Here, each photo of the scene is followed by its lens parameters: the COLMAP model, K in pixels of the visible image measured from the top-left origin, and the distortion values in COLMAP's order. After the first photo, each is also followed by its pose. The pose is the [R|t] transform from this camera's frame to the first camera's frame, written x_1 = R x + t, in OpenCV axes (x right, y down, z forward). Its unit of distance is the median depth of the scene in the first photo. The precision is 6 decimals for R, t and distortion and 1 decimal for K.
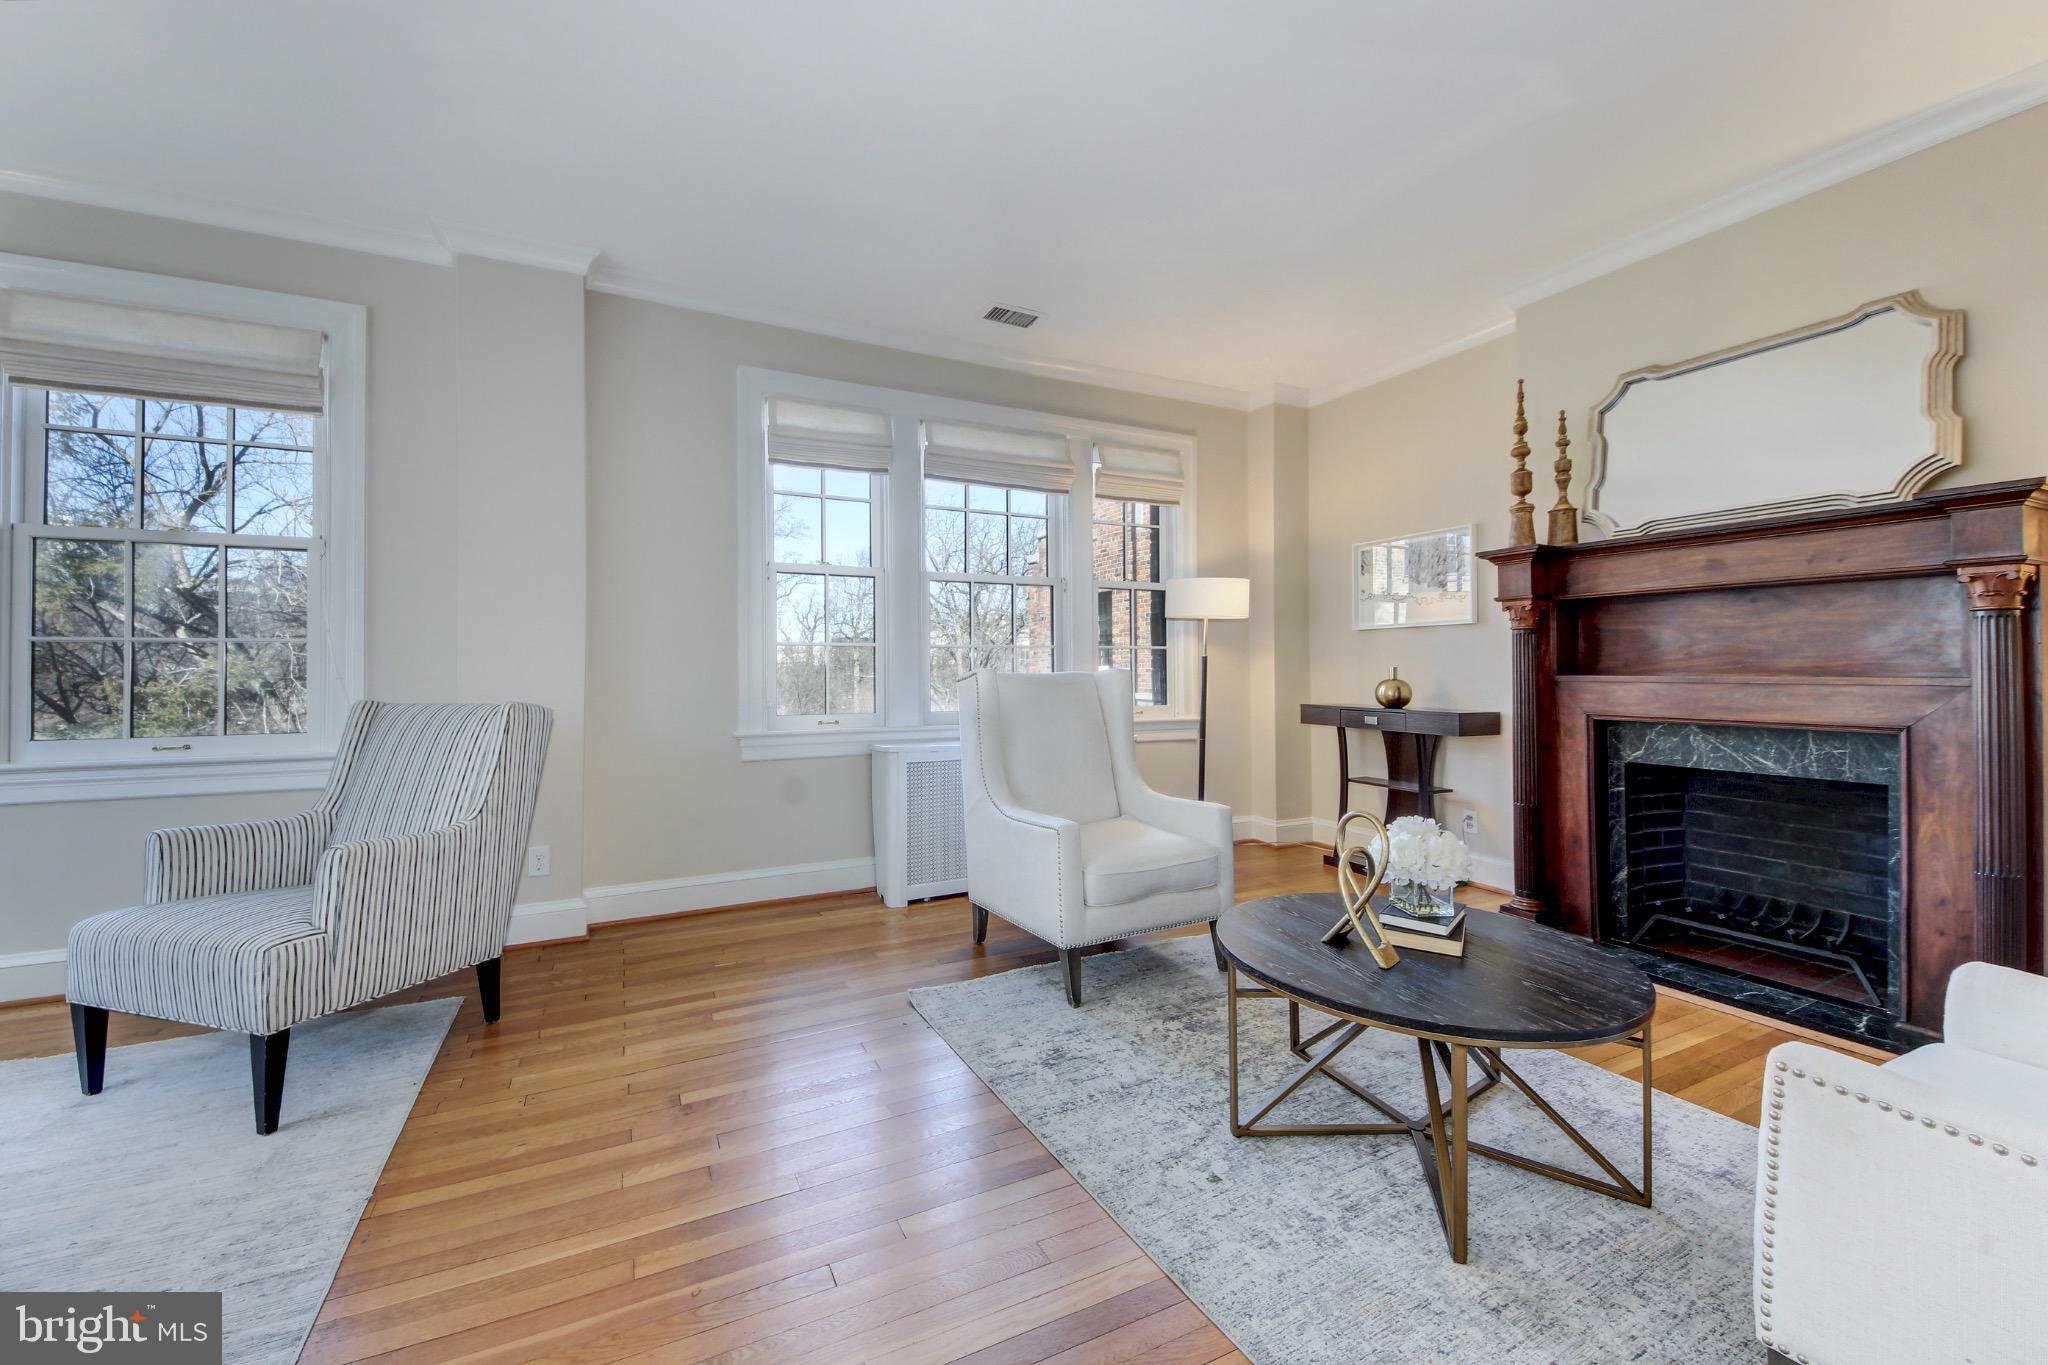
lens RADIAL K [[795.5, 0, 995.9], [0, 795.5, 672.6], [0, 0, 1]] dist [0.006522, -0.000401]
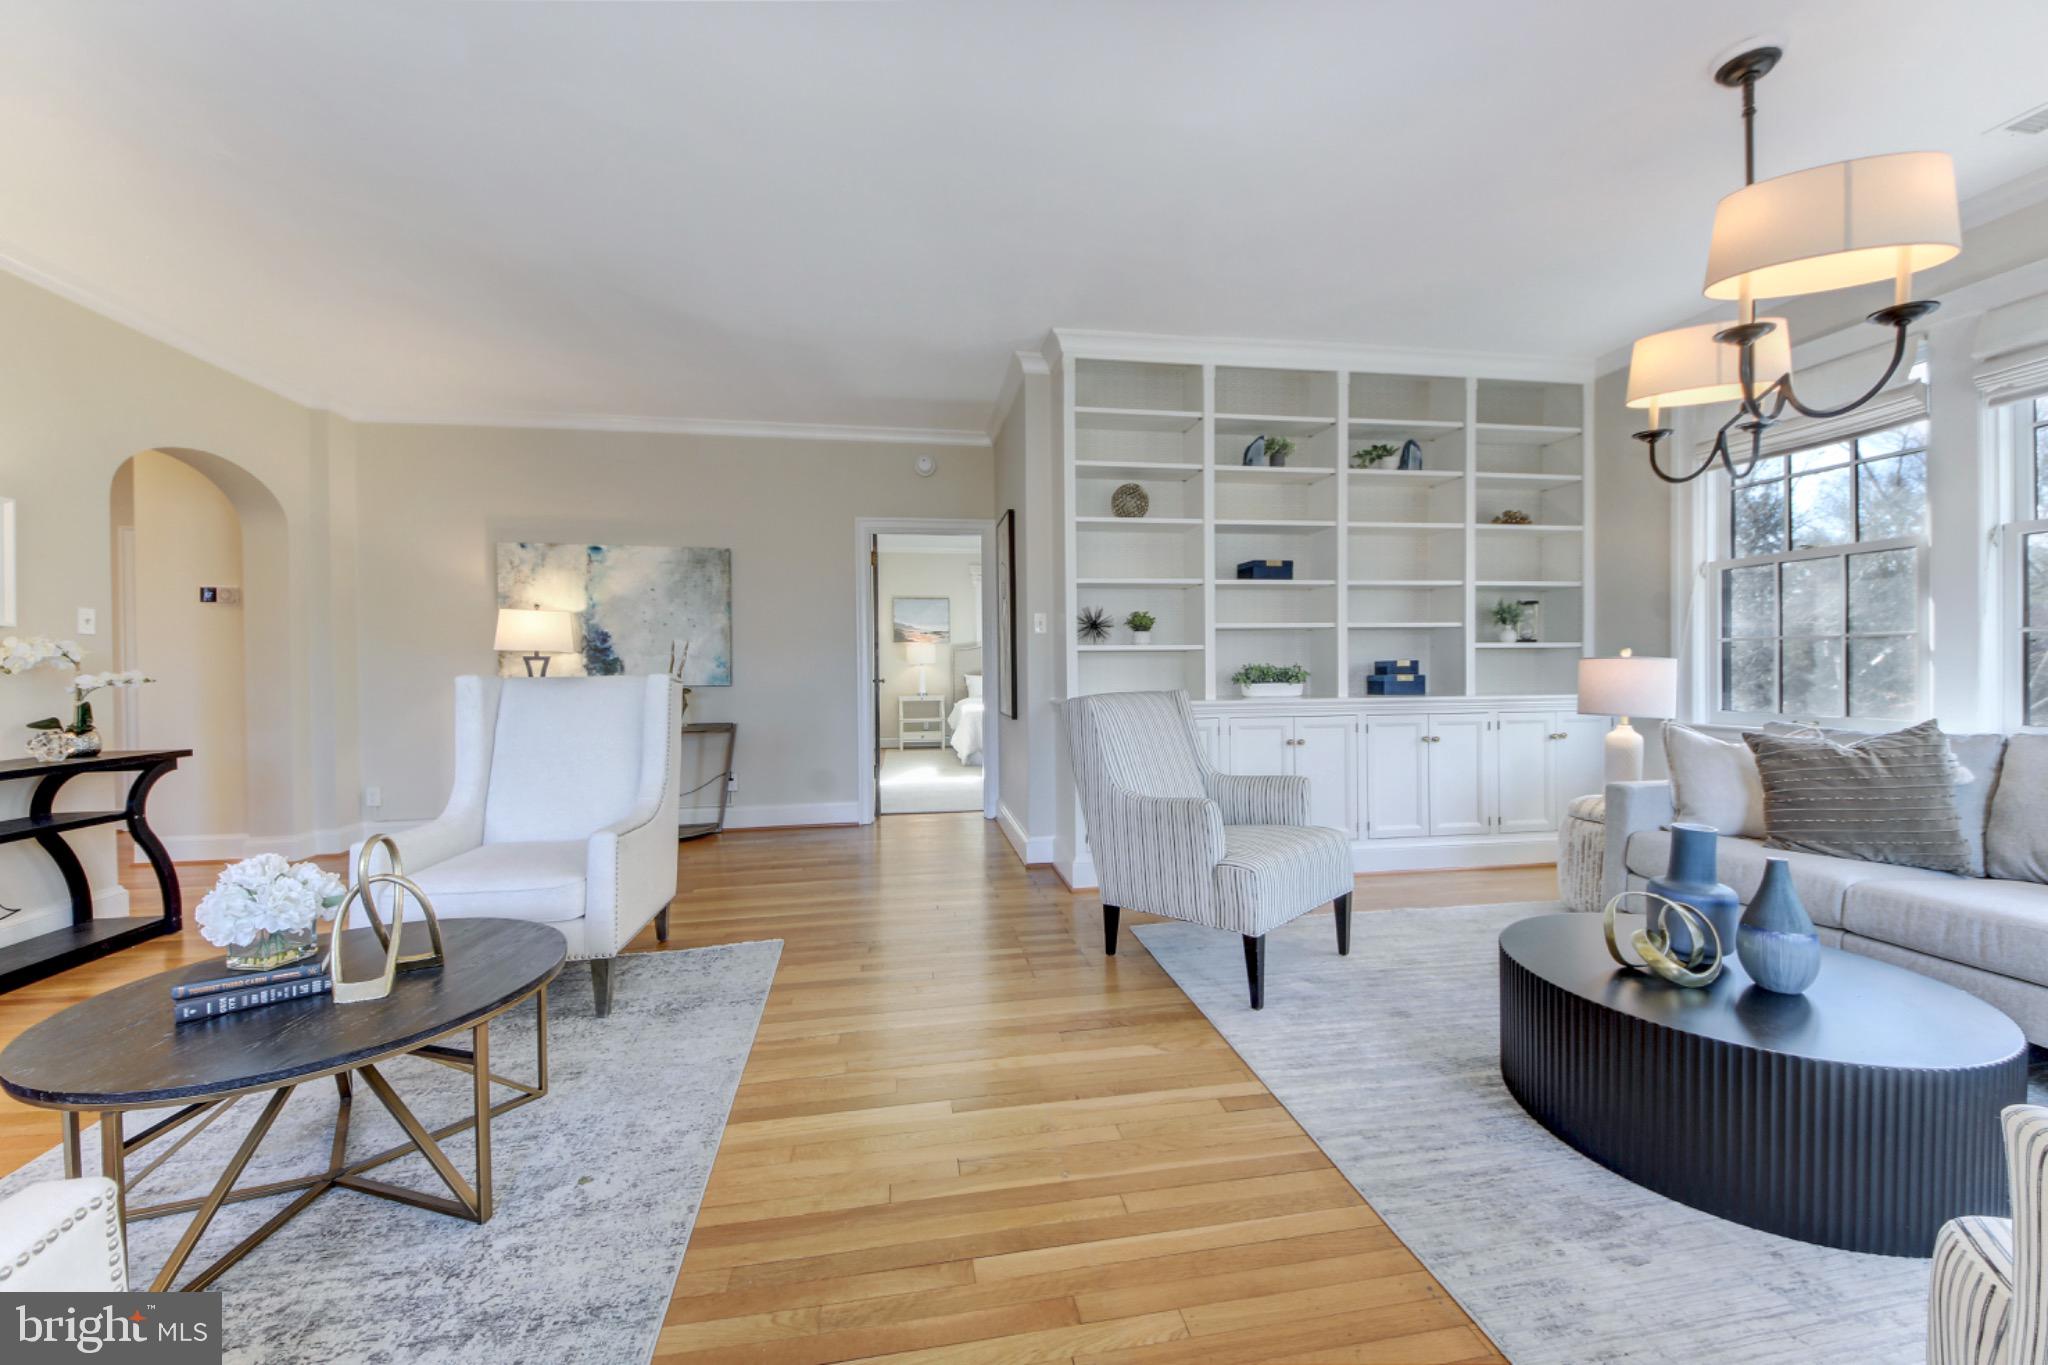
lens RADIAL K [[756.5, 0, 1020.9], [0, 756.5, 690.9], [0, 0, 1]] dist [0.058913, -0.027583]
pose [[-0.961051, 0.005364, 0.276318, -0.287763], [0.015775, 0.999246, 0.035468, -0.007725], [-0.275920, 0.038445, -0.960412, 0.954140]]
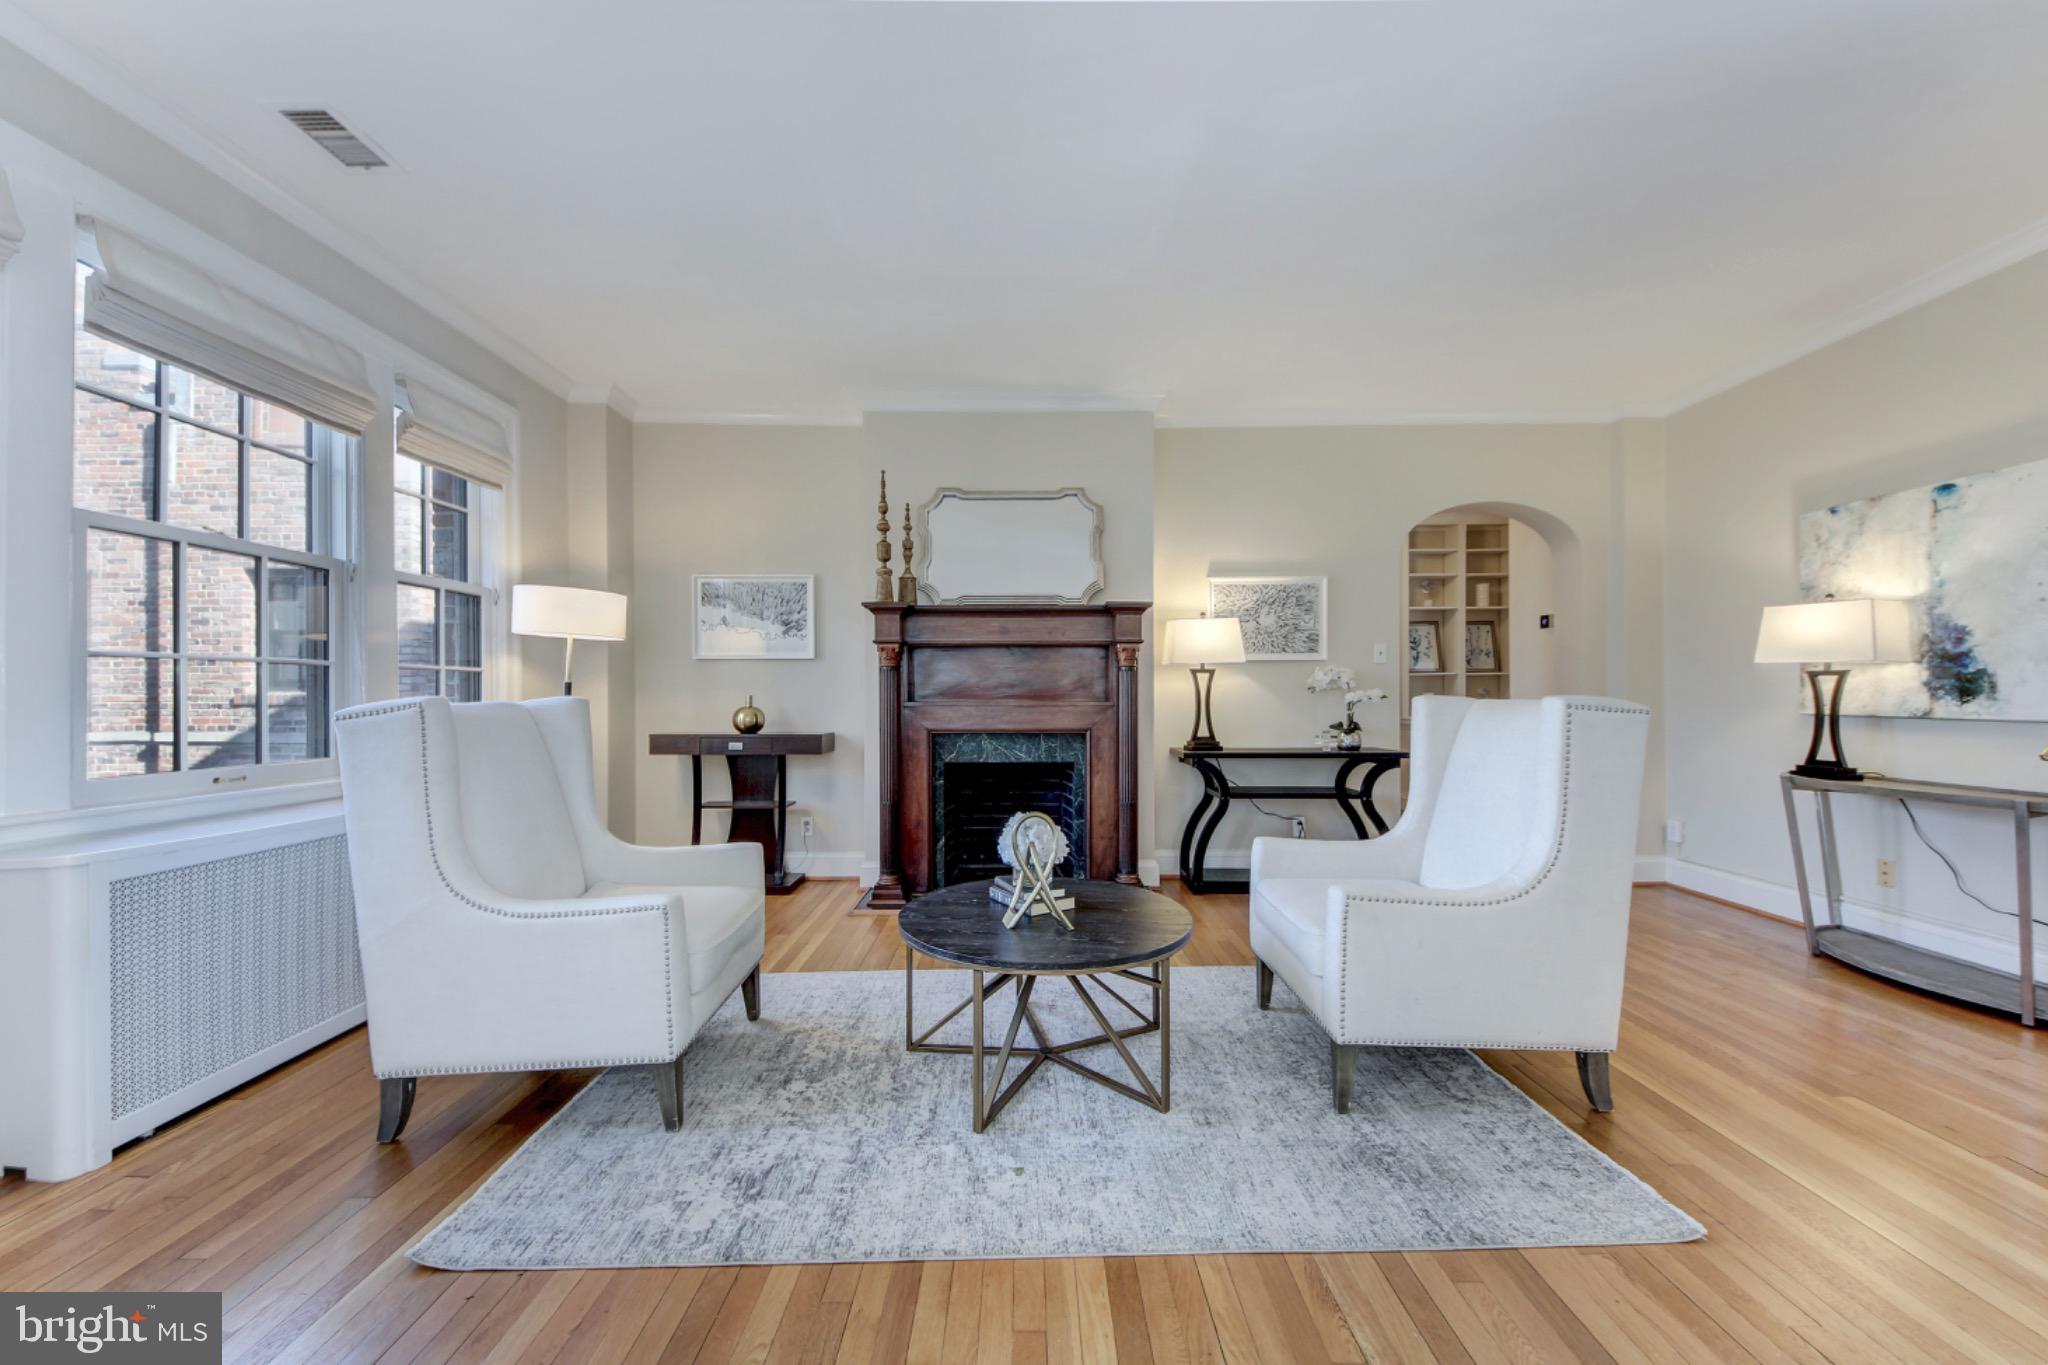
lens RADIAL K [[756.5, 0, 1020.9], [0, 756.5, 690.9], [0, 0, 1]] dist [0.058913, -0.027583]
pose [[0.421811, 0.006817, 0.906658, -0.362666], [0.003546, 0.999952, -0.009168, -0.002628], [-0.906677, 0.007082, 0.421766, 0.297916]]
